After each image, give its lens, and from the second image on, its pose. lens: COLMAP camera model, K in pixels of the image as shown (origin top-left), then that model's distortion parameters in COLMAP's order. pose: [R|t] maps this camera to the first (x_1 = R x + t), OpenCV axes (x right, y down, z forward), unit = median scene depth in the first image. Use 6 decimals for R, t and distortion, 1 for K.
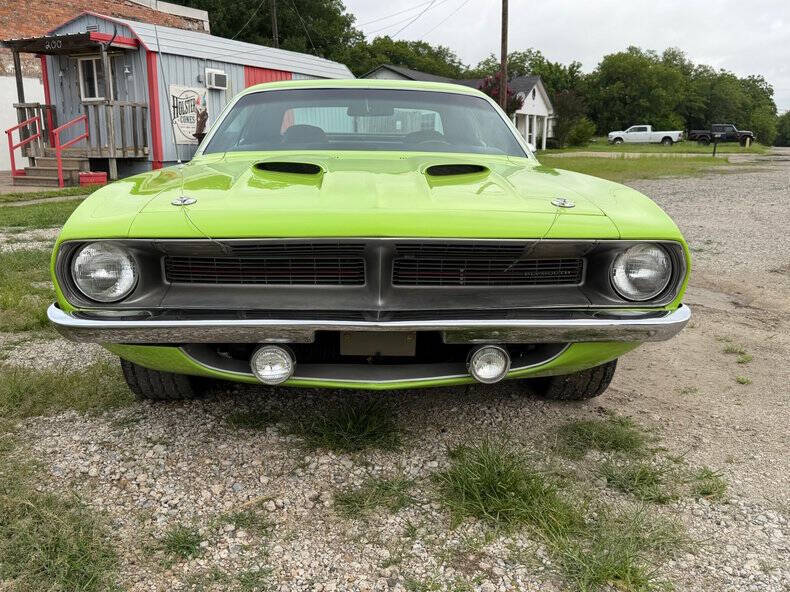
lens RADIAL K [[742.9, 0, 403.1], [0, 742.9, 306.4], [0, 0, 1]] dist [-0.019494, 0.000000]
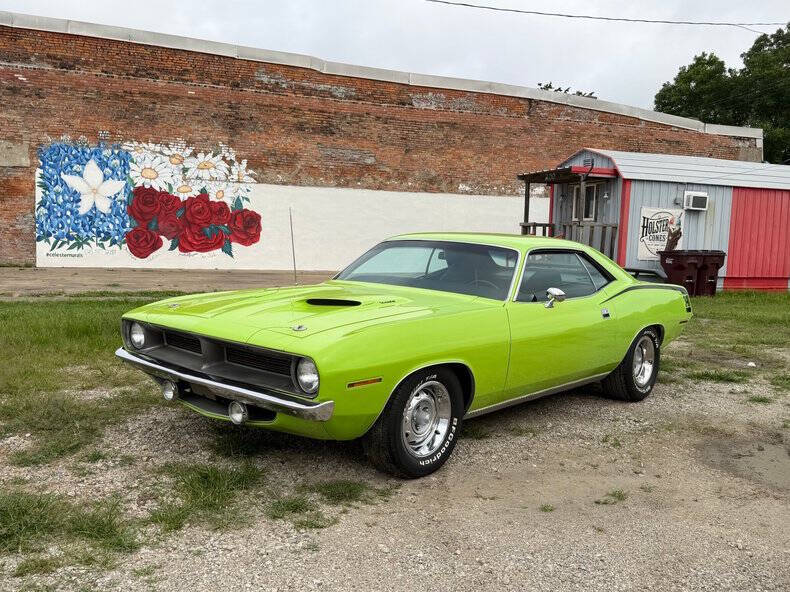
lens RADIAL K [[742.9, 0, 394.6], [0, 742.9, 288.6], [0, 0, 1]] dist [-0.019494, 0.000000]
pose [[0.699667, 0.066401, -0.711377, 0.227255], [-0.181819, 0.979440, -0.087404, -0.017432], [0.690947, 0.190496, 0.697354, -0.003176]]
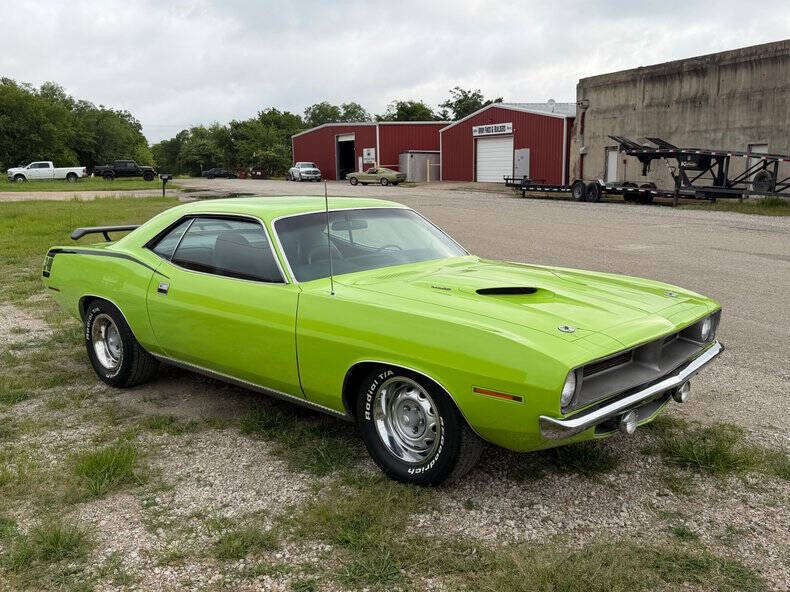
lens RADIAL K [[742.9, 0, 387.1], [0, 742.9, 292.5], [0, 0, 1]] dist [-0.019494, 0.000000]
pose [[0.717606, -0.121460, 0.685776, -0.222137], [0.161360, 0.986878, 0.005941, -0.039869], [-0.677499, 0.106393, 0.727788, 0.022710]]
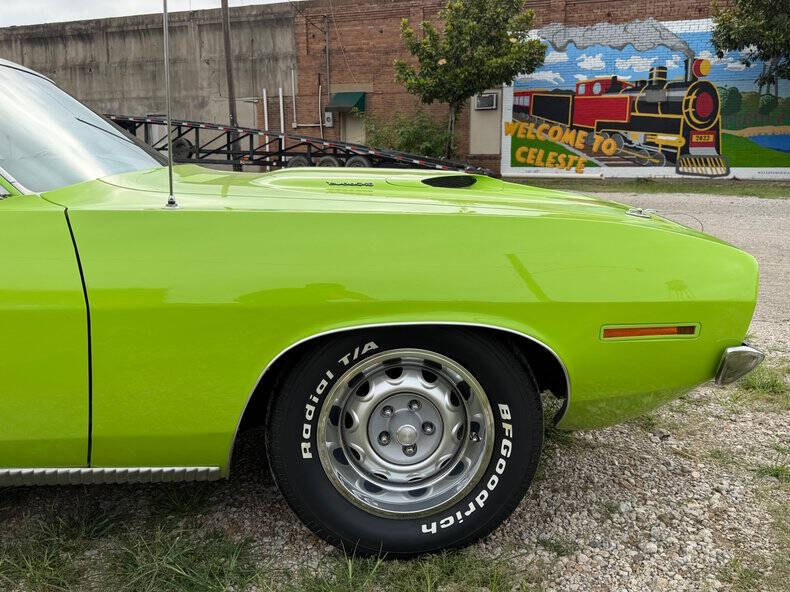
lens RADIAL K [[742.9, 0, 408.9], [0, 742.9, 277.6], [0, 0, 1]] dist [-0.019494, 0.000000]
pose [[-0.048760, -0.167570, 0.984654, -0.174729], [0.212793, 0.961451, 0.174159, -0.041961], [-0.975880, 0.218019, -0.011223, 0.186071]]
